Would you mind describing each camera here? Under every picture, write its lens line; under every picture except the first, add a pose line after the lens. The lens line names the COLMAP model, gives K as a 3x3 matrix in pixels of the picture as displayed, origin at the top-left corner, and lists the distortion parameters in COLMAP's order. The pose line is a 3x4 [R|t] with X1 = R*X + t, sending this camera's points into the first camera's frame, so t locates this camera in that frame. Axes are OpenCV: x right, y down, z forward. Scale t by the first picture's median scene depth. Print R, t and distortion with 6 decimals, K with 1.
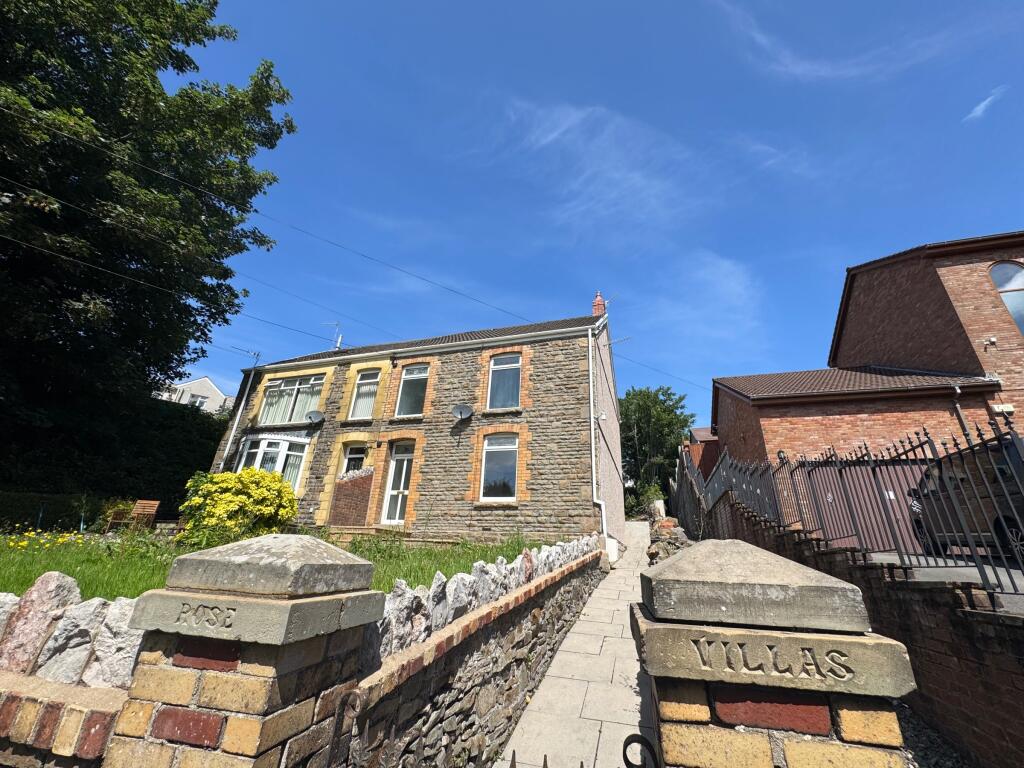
lens RADIAL K [[410.0, 0, 510.7], [0, 410.0, 381.4], [0, 0, 1]] dist [-0.001504, 0.000128]
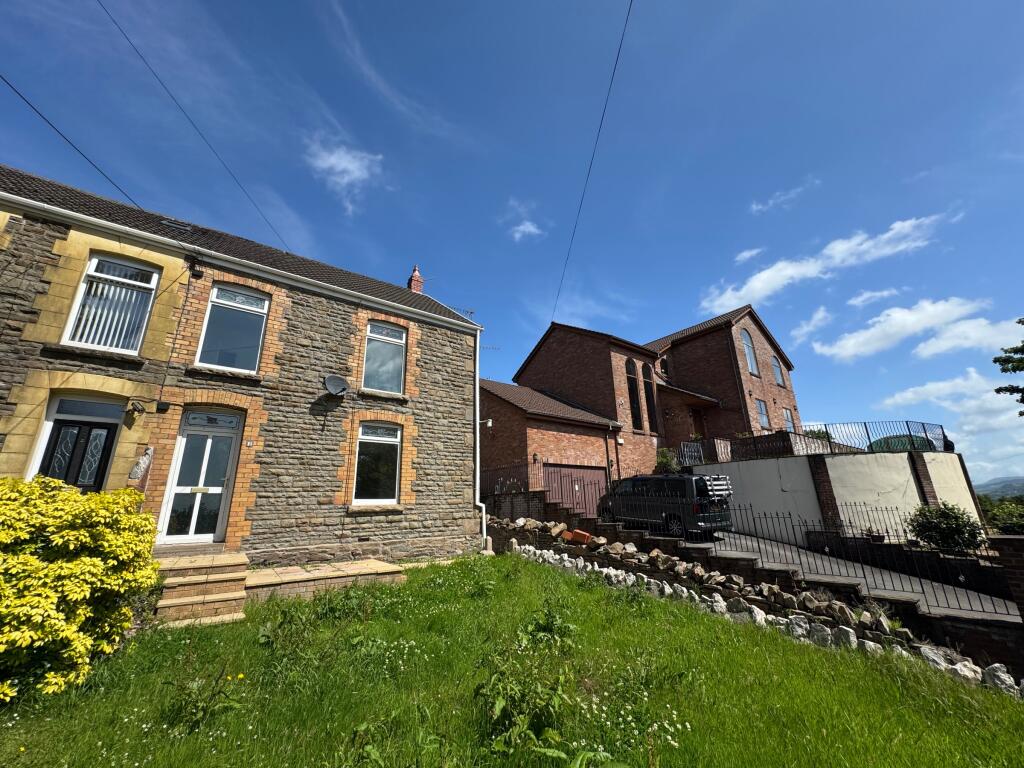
lens RADIAL K [[410.0, 0, 510.7], [0, 410.0, 381.4], [0, 0, 1]] dist [-0.001504, 0.000128]
pose [[0.574362, 0.188958, 0.796494, -0.533676], [-0.288637, 0.957251, -0.018956, -0.011670], [-0.766027, -0.219010, 0.604349, 0.303861]]
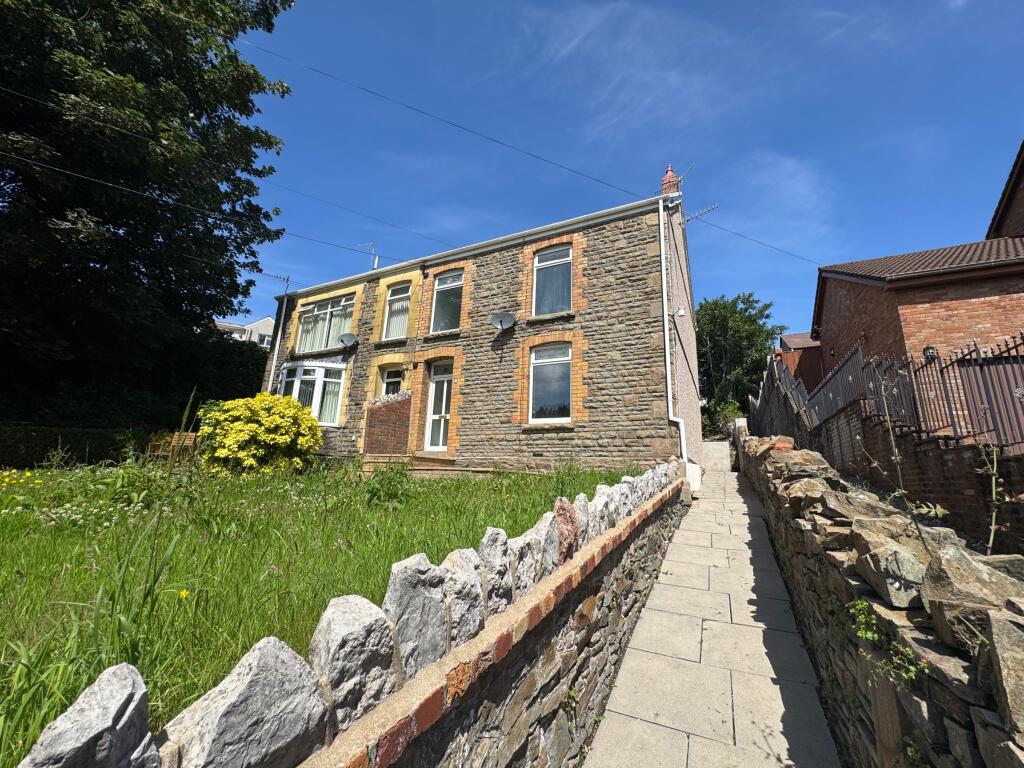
lens RADIAL K [[408.2, 0, 512.1], [0, 408.2, 381.1], [0, 0, 1]] dist [-0.003306, 0.000342]
pose [[0.987641, -0.043902, -0.150461, 0.019996], [0.069355, 0.983285, 0.168347, 0.055017], [0.140555, -0.176702, 0.974177, 0.167606]]
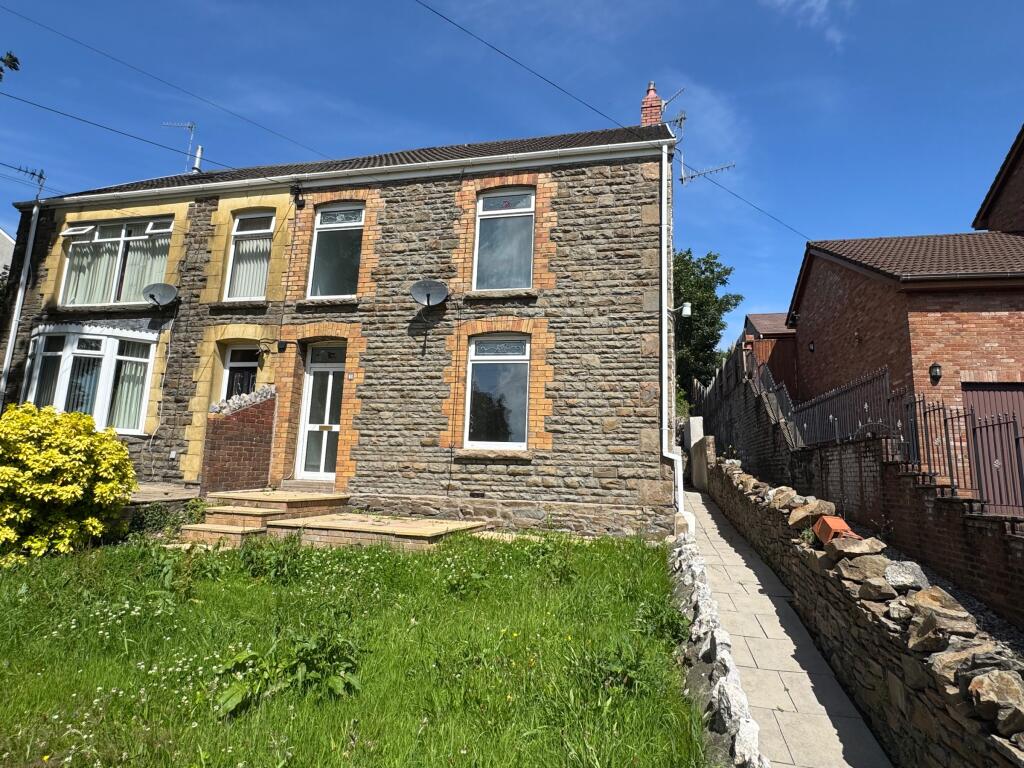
lens RADIAL K [[552.6, 0, 508.5], [0, 552.6, 379.2], [0, 0, 1]] dist [-0.002815, 0.001725]
pose [[0.996739, 0.007168, 0.080380, -0.070298], [-0.027335, 0.967153, 0.252721, -0.007251], [-0.075928, -0.254094, 0.964194, 0.229224]]
